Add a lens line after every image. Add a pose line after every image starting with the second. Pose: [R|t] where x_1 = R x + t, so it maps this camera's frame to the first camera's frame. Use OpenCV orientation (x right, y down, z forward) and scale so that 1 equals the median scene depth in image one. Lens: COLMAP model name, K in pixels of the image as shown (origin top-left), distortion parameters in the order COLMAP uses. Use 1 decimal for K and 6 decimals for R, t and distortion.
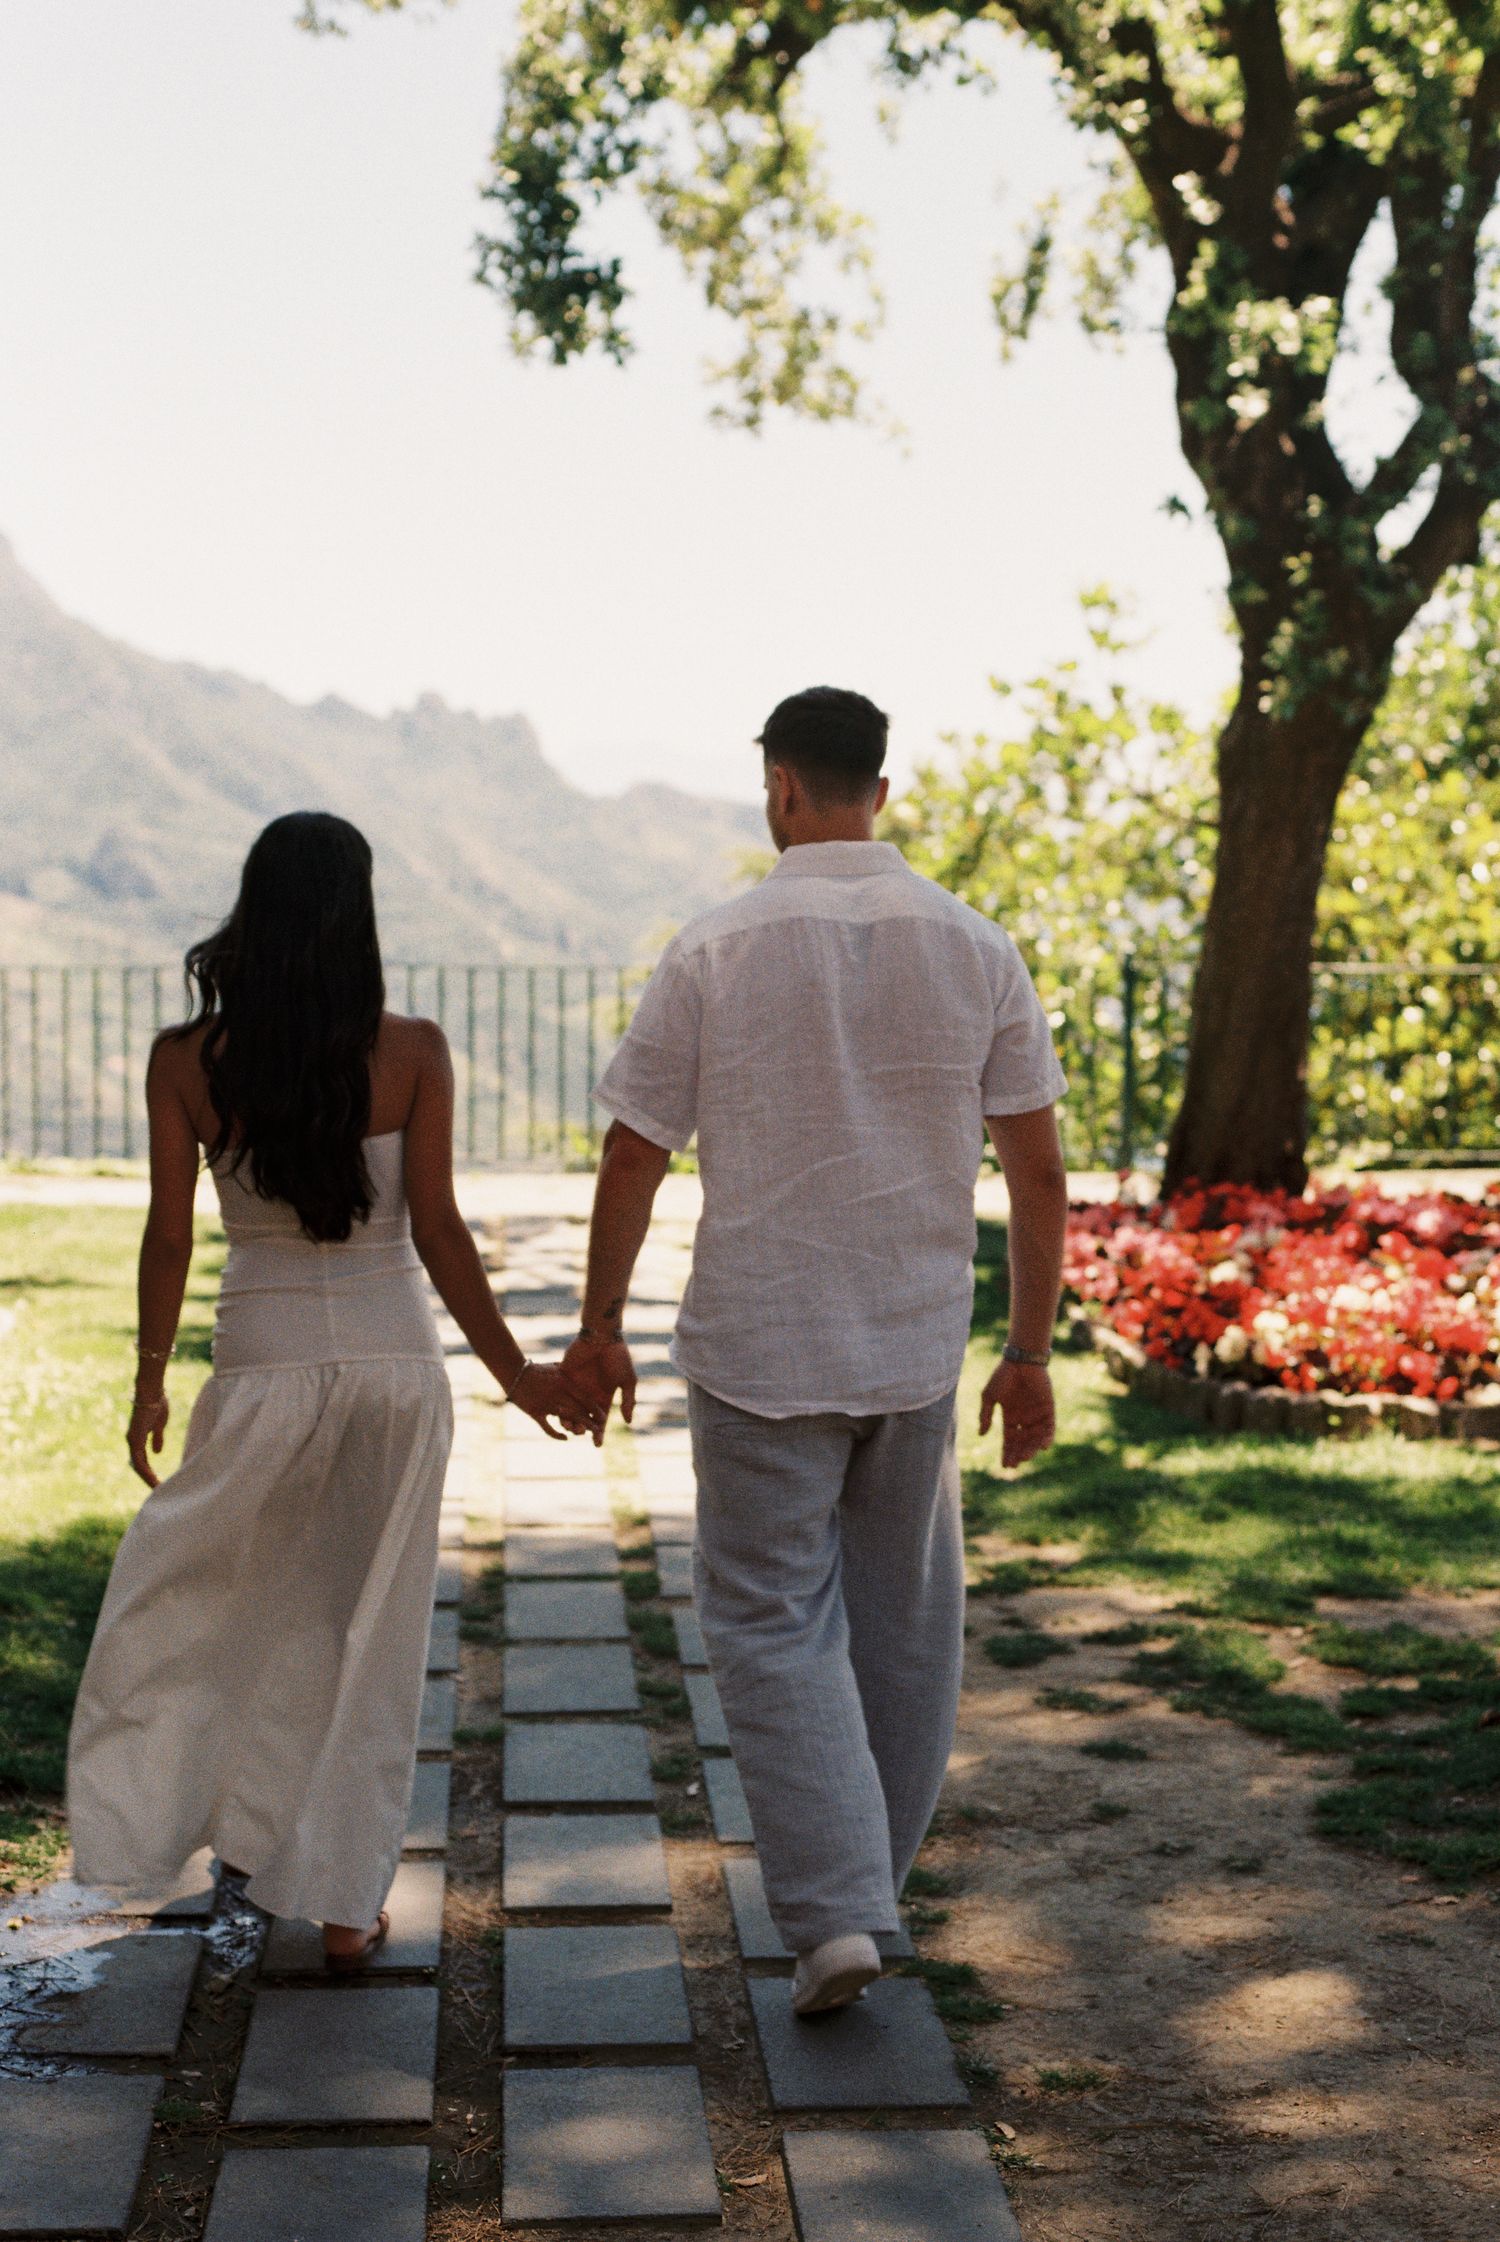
lens RADIAL K [[3501.5, 0, 758.0], [0, 3501.5, 1058.3], [0, 0, 1]] dist [0.005396, -0.087348]
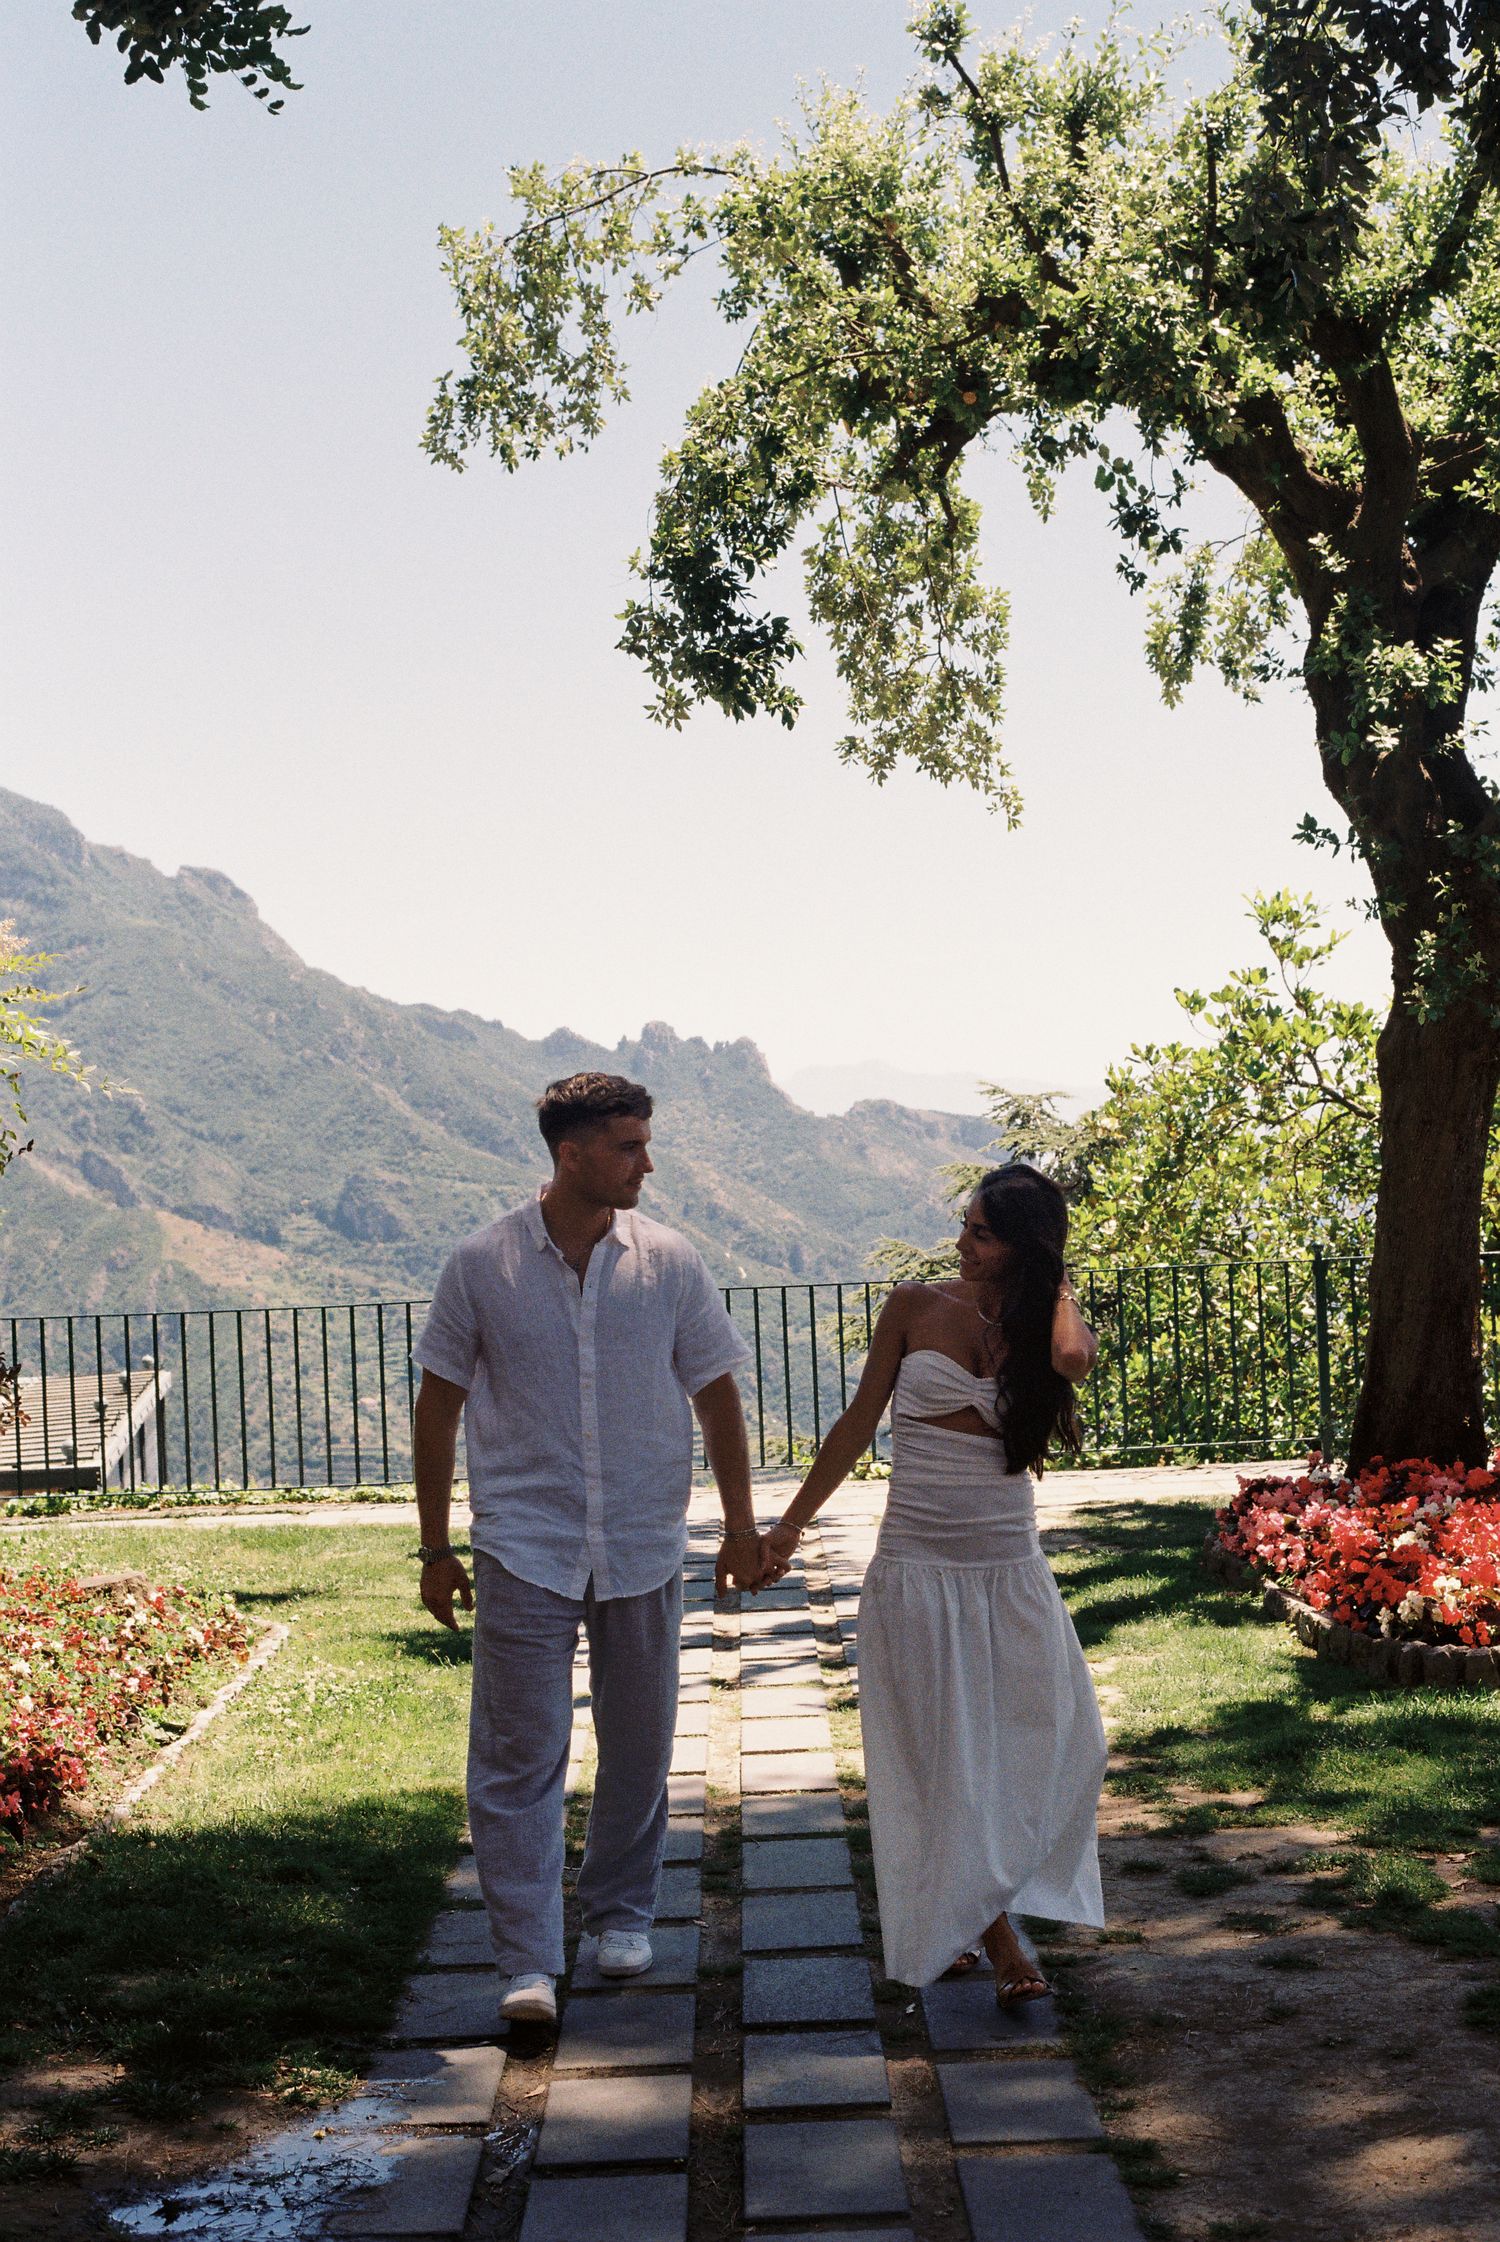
lens RADIAL K [[3482.8, 0, 752.0], [0, 3482.8, 1055.4], [0, 0, 1]] dist [0.002780, -0.079240]
pose [[0.996516, -0.049667, -0.067005, 0.014927], [0.043317, 0.994714, -0.093101, 0.004700], [0.071275, 0.089875, 0.993399, -0.100630]]
